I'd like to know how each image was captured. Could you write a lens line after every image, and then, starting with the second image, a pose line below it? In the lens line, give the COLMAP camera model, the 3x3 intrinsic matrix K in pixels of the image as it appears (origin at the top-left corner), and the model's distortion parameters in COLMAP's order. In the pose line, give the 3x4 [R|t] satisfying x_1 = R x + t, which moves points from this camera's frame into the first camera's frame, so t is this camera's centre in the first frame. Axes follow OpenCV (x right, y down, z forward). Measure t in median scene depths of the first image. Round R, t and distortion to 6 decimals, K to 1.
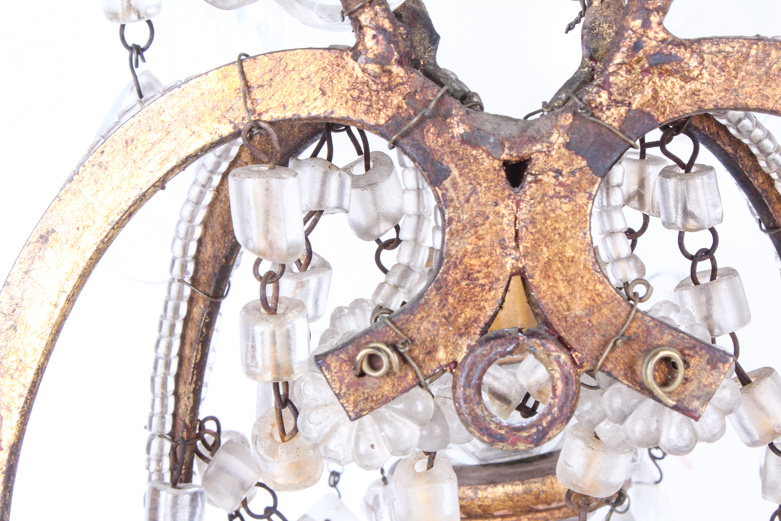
lens RADIAL K [[1837.9, 0, 390.3], [0, 1837.9, 259.3], [0, 0, 1]] dist [0.090332, 0.000000]
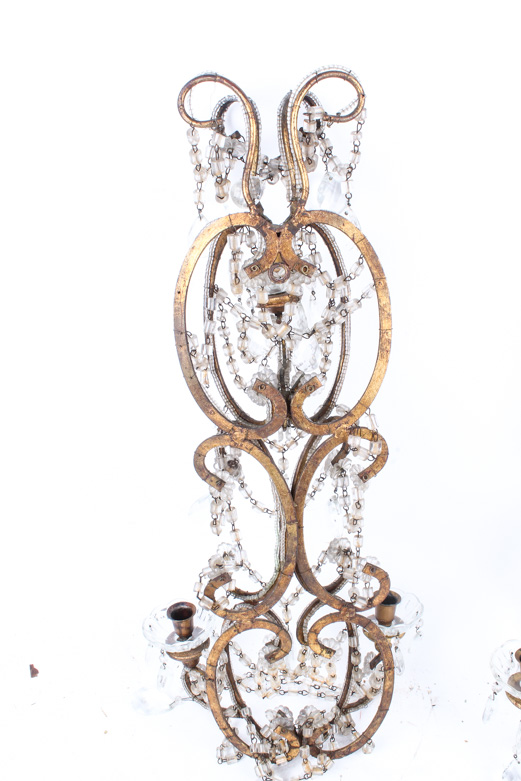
lens RADIAL K [[923.1, 0, 253.8], [0, 923.1, 391.3], [0, 0, 1]] dist [-0.134327, 0.000000]
pose [[0.998129, -0.023789, 0.056319, -0.172326], [0.015953, 0.990621, 0.135702, 0.043716], [-0.059019, -0.134550, 0.989148, -1.790422]]
